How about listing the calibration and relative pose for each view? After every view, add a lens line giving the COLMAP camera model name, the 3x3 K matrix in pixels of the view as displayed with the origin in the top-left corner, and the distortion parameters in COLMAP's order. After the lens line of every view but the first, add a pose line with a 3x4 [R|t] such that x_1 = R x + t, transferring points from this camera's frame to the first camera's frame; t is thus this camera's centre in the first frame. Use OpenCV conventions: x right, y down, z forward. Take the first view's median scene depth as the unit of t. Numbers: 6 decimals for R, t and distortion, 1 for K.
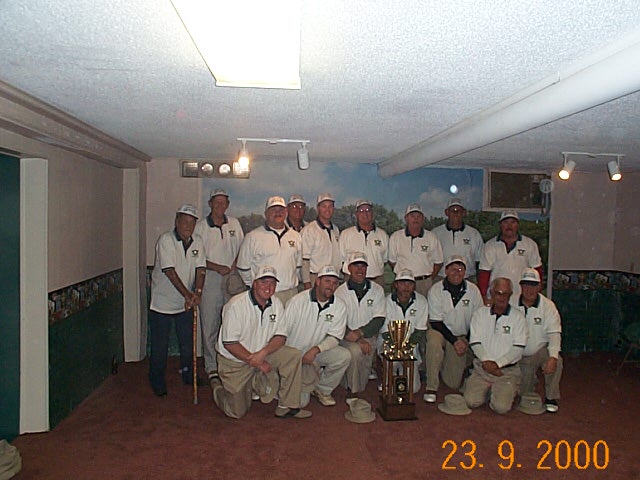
lens RADIAL K [[536.5, 0, 320.0], [0, 536.5, 240.0], [0, 0, 1]] dist [-0.152523, 0.206111]
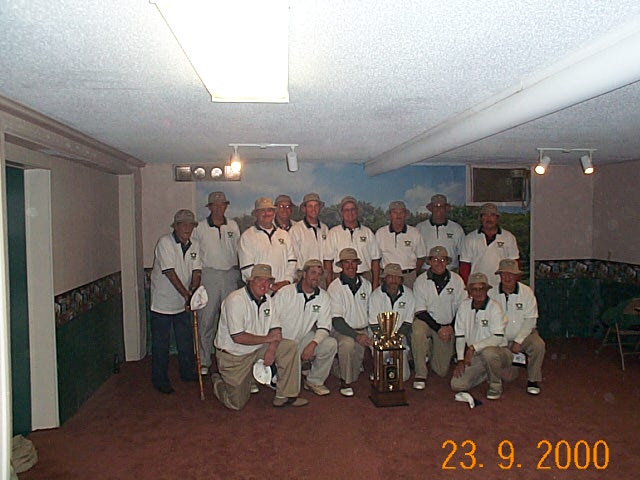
lens RADIAL K [[536.5, 0, 320.0], [0, 536.5, 240.0], [0, 0, 1]] dist [-0.152523, 0.206111]
pose [[0.999406, -0.029612, 0.017601, -0.000078], [0.029526, 0.999551, 0.005103, -0.001628], [-0.017744, -0.004580, 0.999832, -0.053337]]
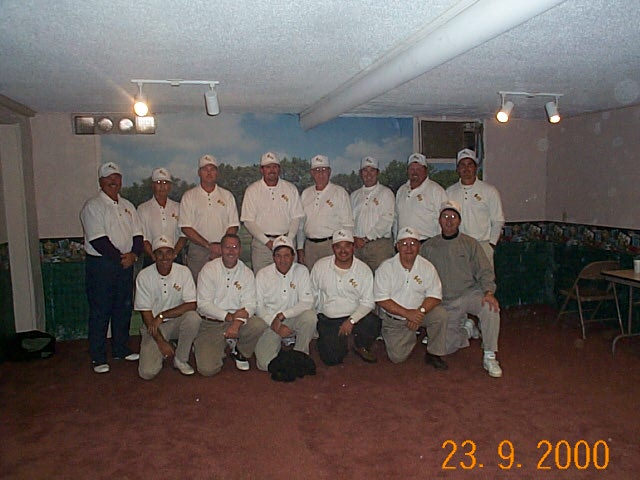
lens RADIAL K [[536.5, 0, 320.0], [0, 536.5, 240.0], [0, 0, 1]] dist [-0.152523, 0.206111]
pose [[0.989583, -0.048962, 0.135384, 0.014707], [0.040492, 0.997088, 0.064628, 0.019397], [-0.138154, -0.058473, 0.988683, 0.124987]]
